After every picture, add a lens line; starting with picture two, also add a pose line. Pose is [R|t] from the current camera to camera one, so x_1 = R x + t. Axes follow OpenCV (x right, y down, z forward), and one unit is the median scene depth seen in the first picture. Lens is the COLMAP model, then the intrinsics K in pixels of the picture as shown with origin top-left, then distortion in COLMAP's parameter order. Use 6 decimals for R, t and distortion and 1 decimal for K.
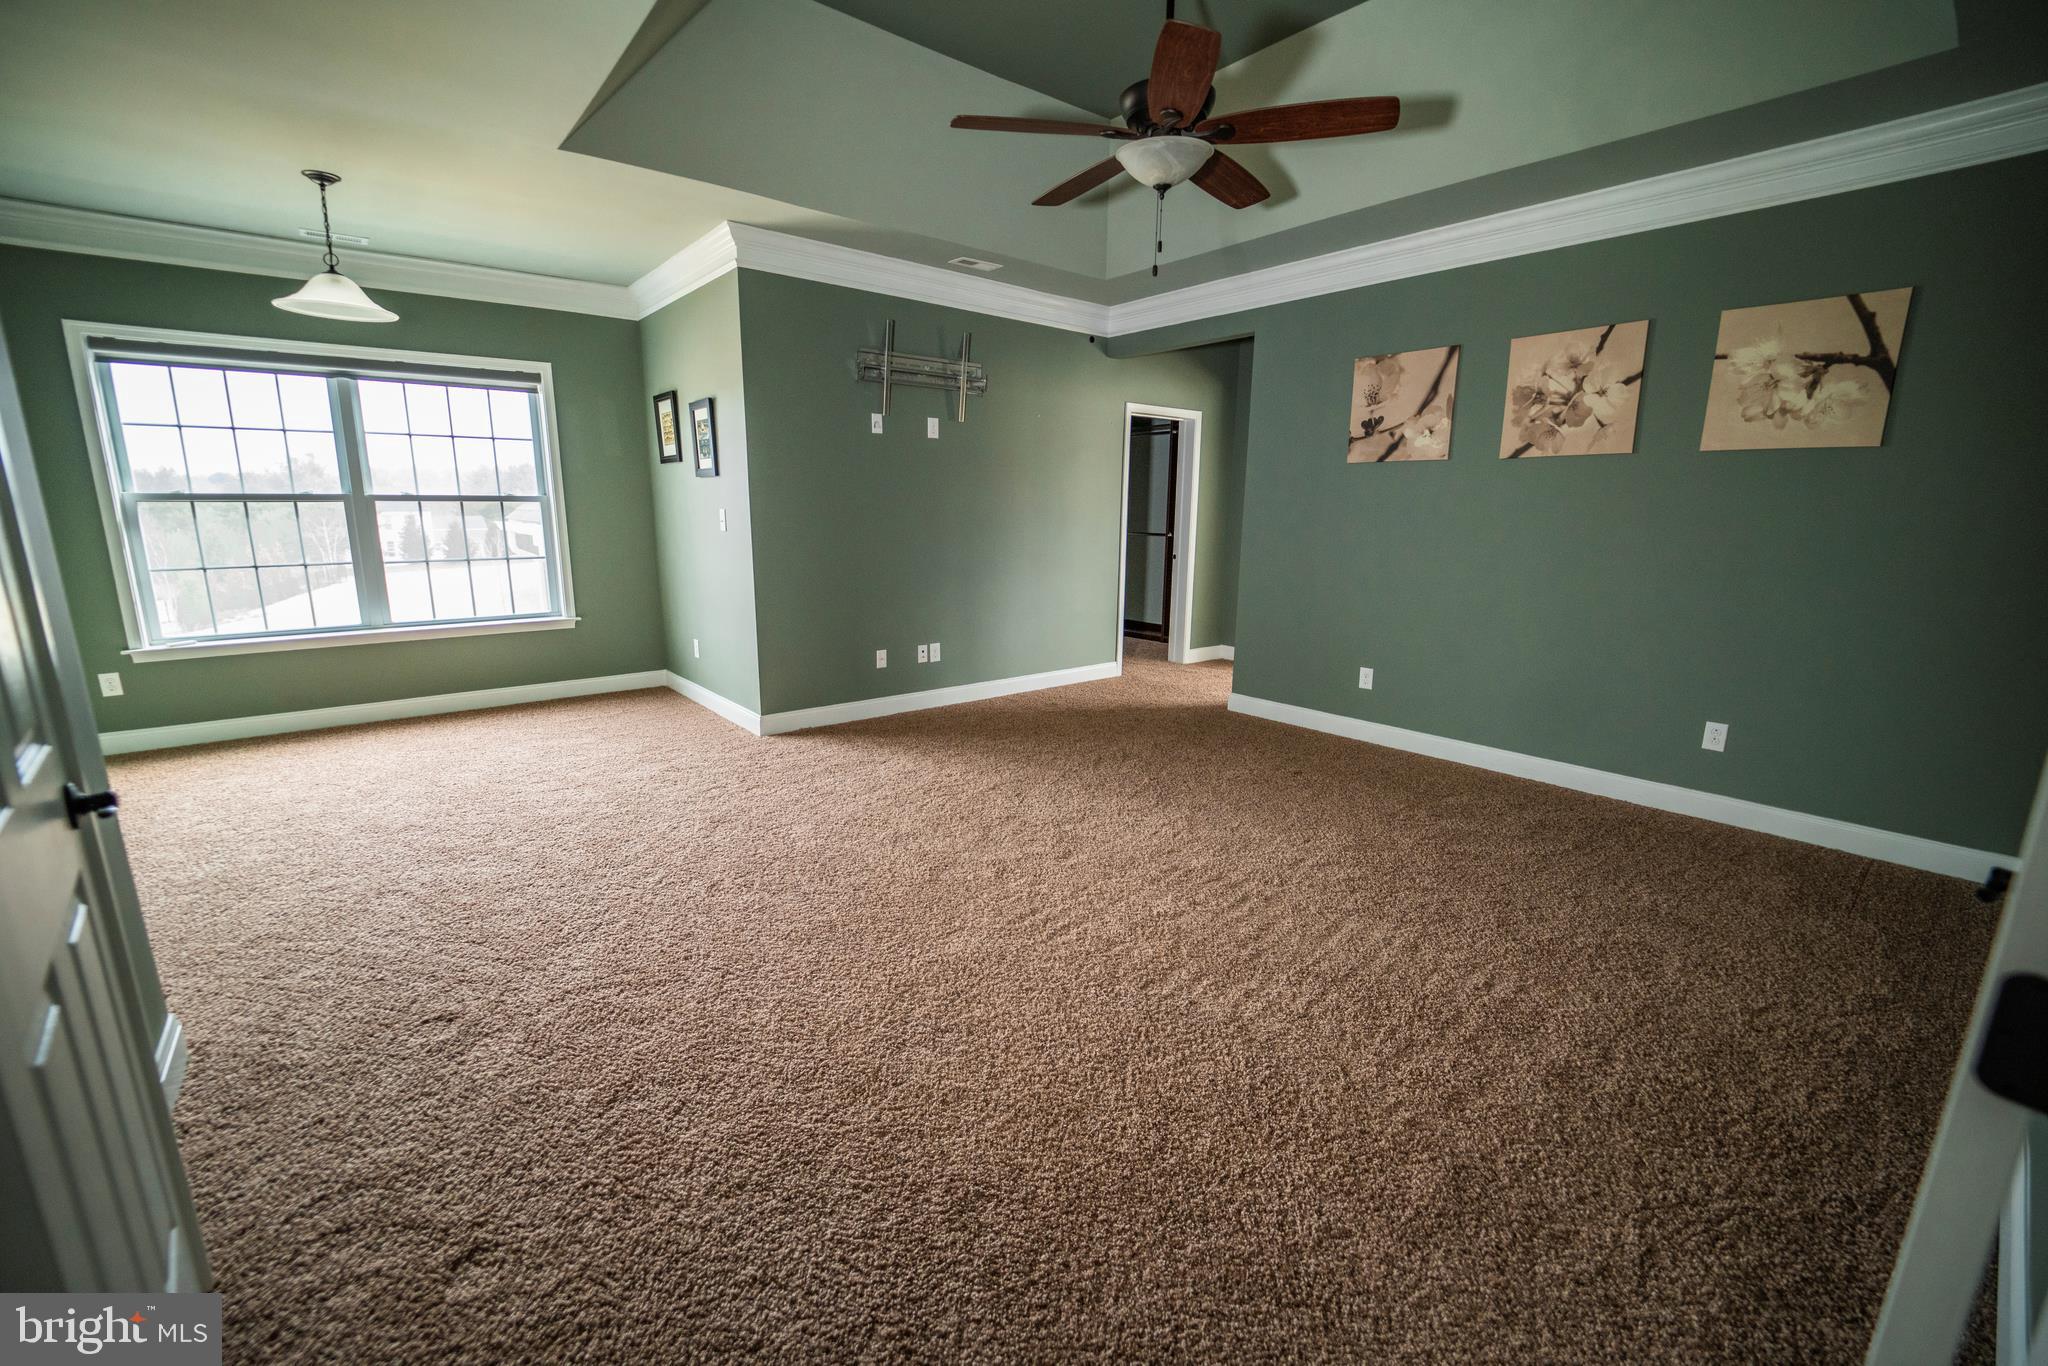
lens RADIAL K [[828.4, 0, 1020.0], [0, 828.4, 678.7], [0, 0, 1]] dist [-0.020596, -0.000721]
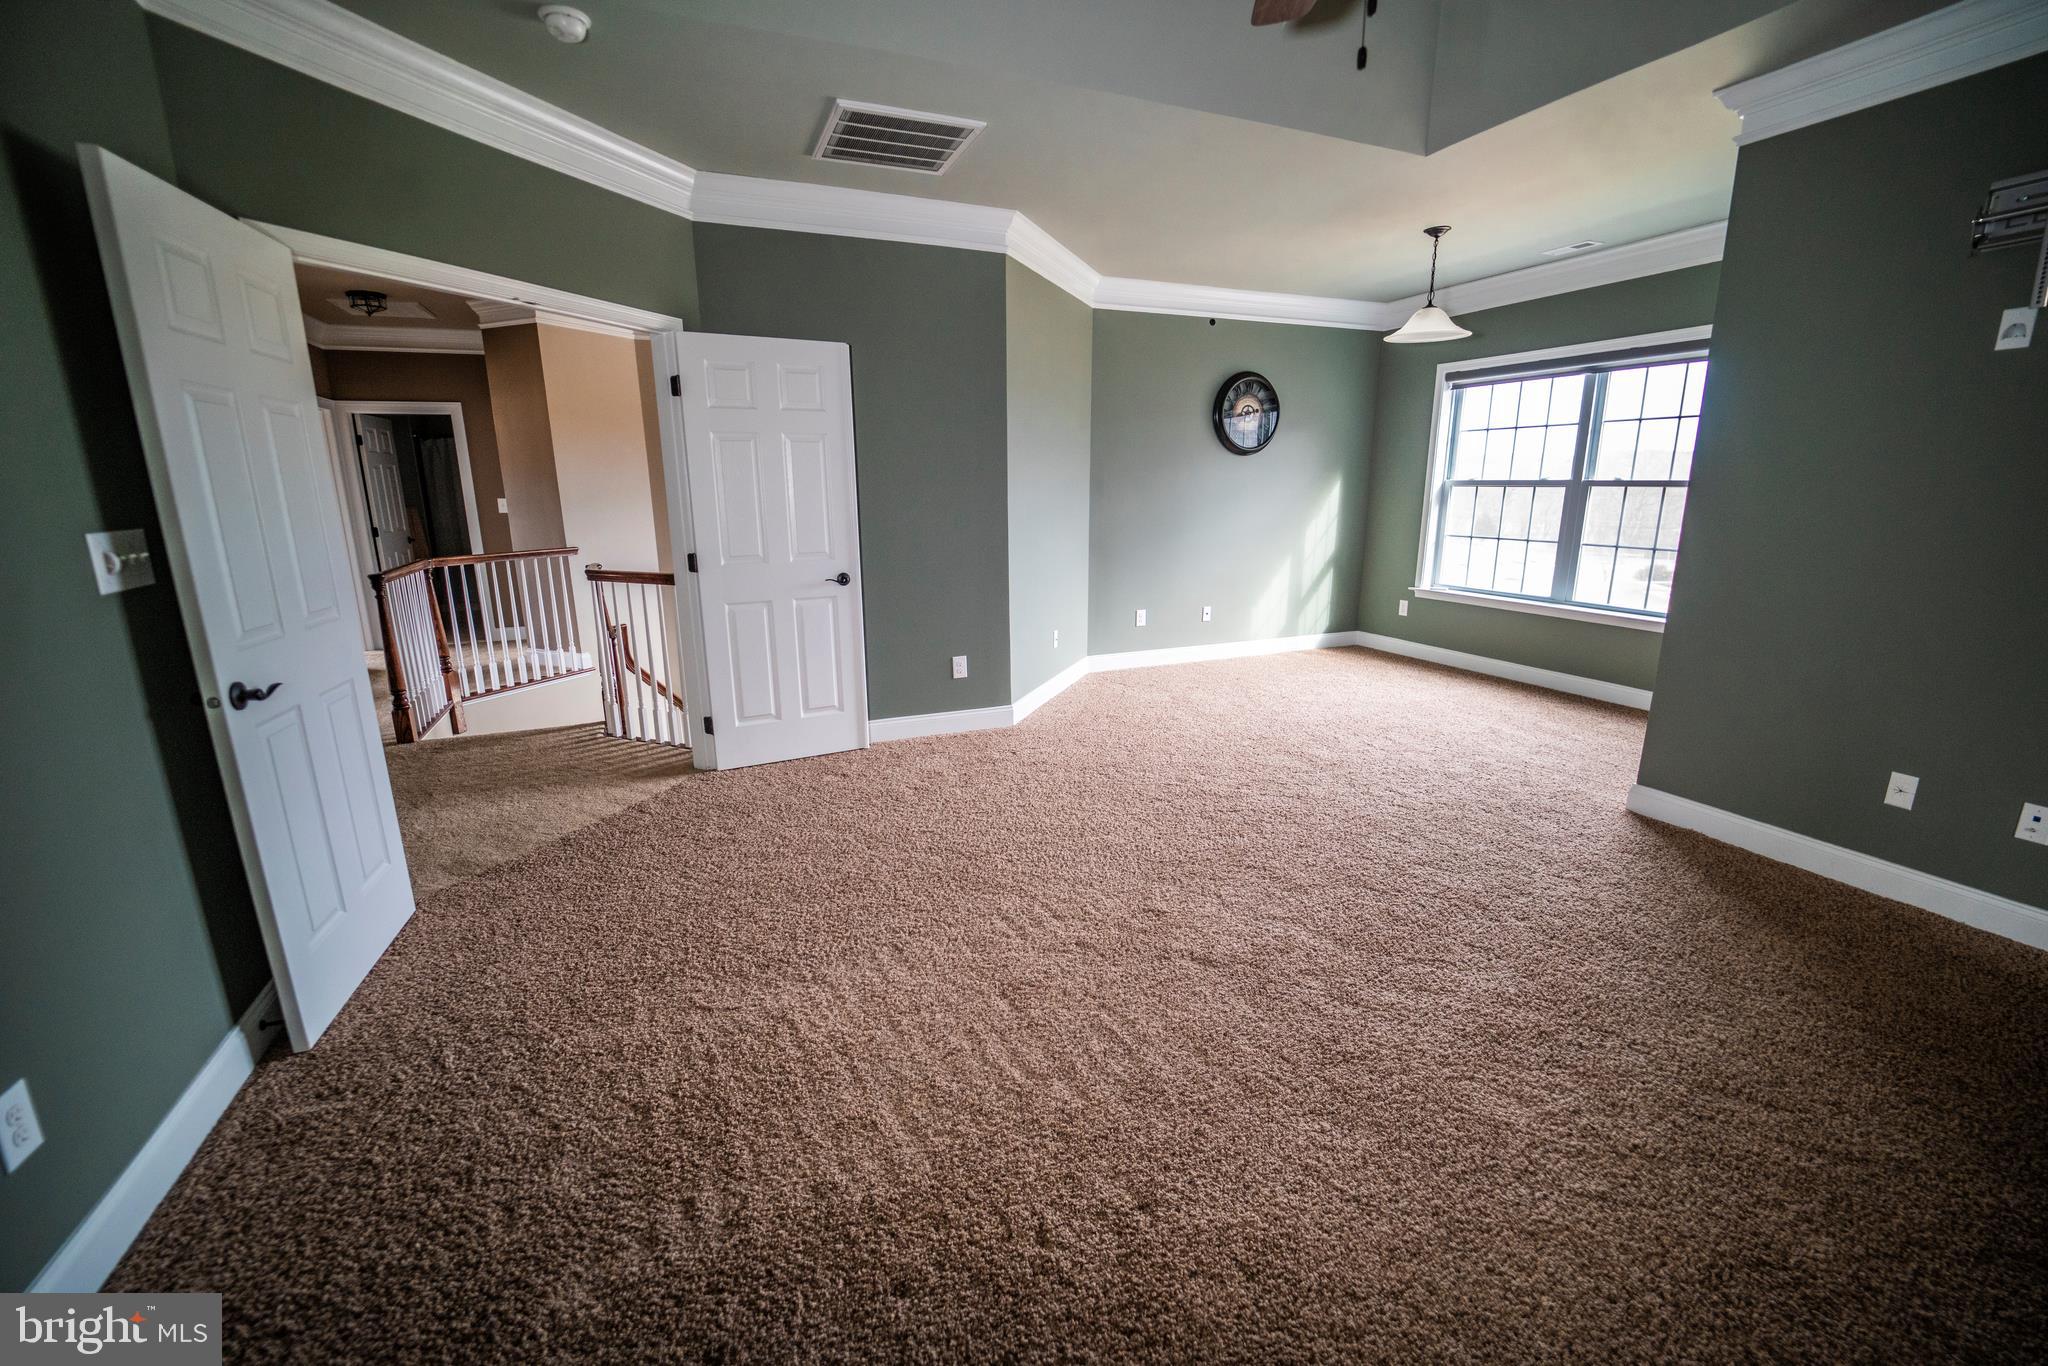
lens RADIAL K [[828.4, 0, 1014.3], [0, 828.4, 683.1], [0, 0, 1]] dist [-0.020596, -0.000721]
pose [[-0.283929, 0.218082, -0.933716, 0.591894], [-0.190101, 0.941658, 0.277744, -0.159772], [0.939812, 0.256359, -0.225906, 0.740338]]
